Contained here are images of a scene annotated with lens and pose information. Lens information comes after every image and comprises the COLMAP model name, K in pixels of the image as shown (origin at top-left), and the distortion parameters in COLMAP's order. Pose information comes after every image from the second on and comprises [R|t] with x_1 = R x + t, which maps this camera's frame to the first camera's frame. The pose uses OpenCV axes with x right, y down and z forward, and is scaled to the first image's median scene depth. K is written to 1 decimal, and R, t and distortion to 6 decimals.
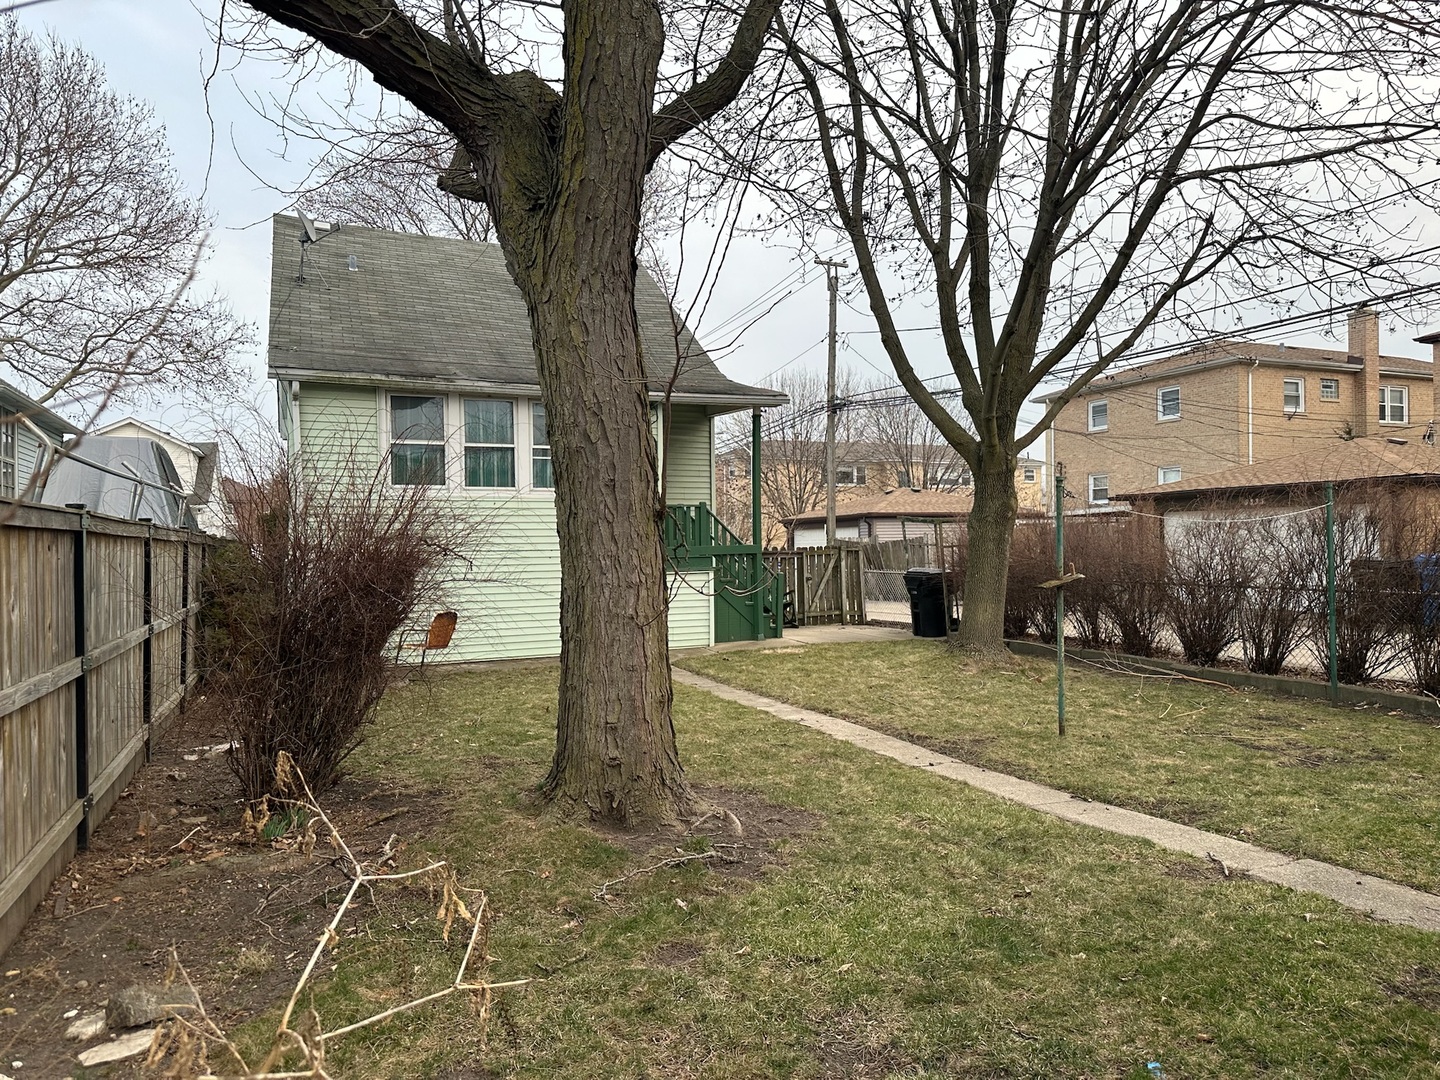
lens RADIAL K [[996.4, 0, 721.7], [0, 996.4, 550.2], [0, 0, 1]] dist [0.029358, -0.011737]
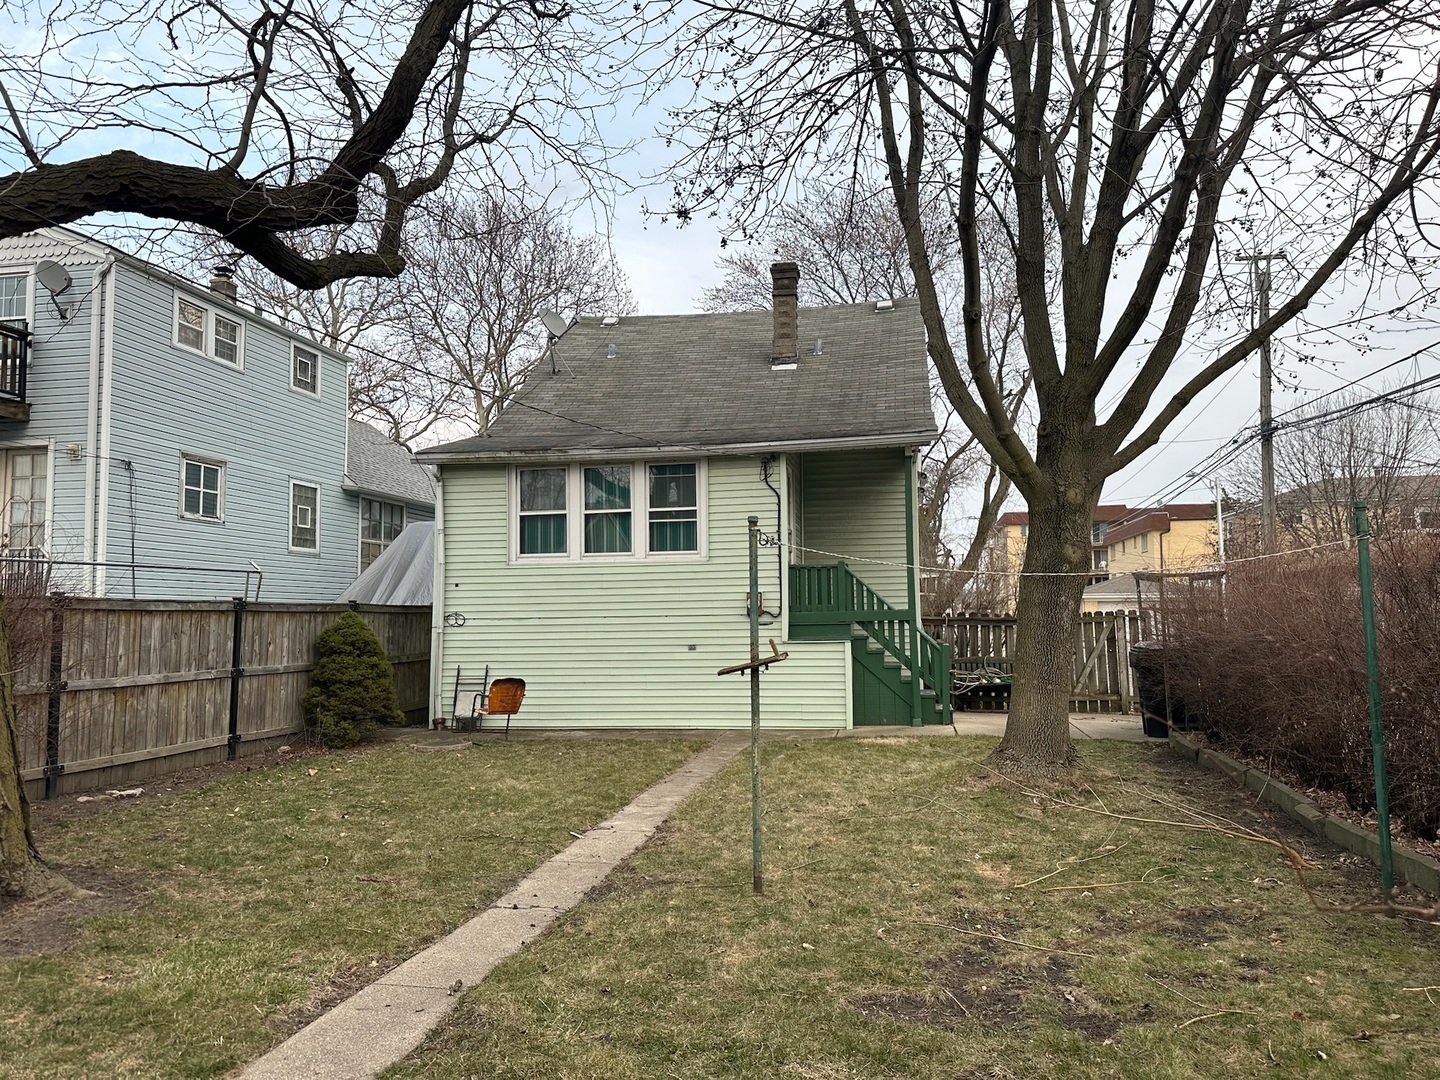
lens RADIAL K [[996.4, 0, 724.3], [0, 996.4, 531.9], [0, 0, 1]] dist [0.029358, -0.011737]
pose [[0.827977, -0.044122, -0.559023, 0.439557], [-0.001486, 0.996724, -0.080870, -0.003763], [0.560760, 0.067790, 0.825199, 0.248741]]
